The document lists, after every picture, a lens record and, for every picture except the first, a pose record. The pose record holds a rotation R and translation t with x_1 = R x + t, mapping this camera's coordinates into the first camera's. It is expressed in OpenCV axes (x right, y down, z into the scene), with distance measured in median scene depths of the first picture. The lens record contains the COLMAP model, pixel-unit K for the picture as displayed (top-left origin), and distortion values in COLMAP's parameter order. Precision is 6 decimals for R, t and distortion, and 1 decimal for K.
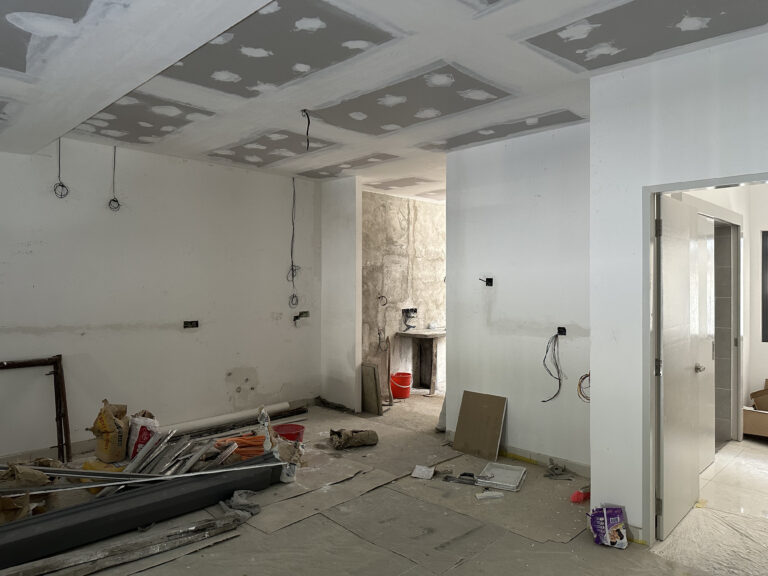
lens RADIAL K [[542.6, 0, 384.0], [0, 542.6, 288.0], [0, 0, 1]] dist [0.009254, 0.000296]
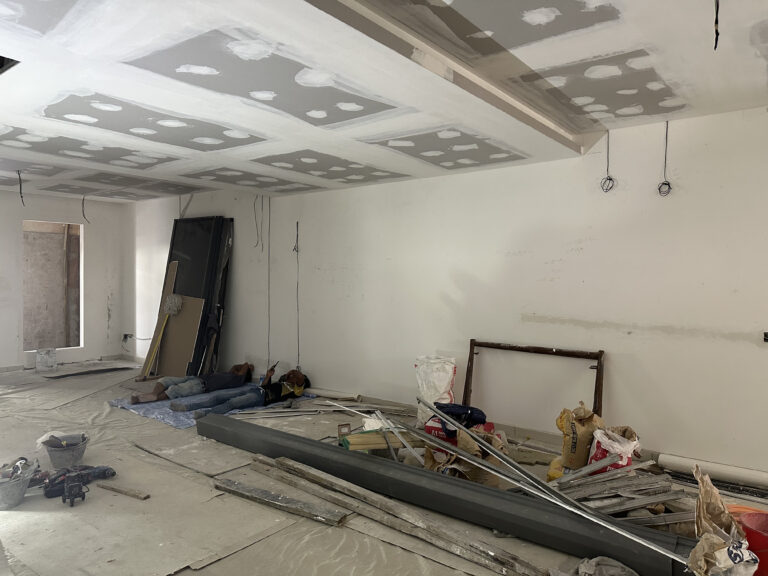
lens RADIAL K [[542.6, 0, 384.0], [0, 542.6, 288.0], [0, 0, 1]] dist [0.009254, 0.000296]
pose [[0.126301, 0.018024, -0.991828, 0.212849], [-0.016305, 0.999738, 0.016091, -0.000728], [0.991858, 0.014140, 0.126562, 0.303965]]
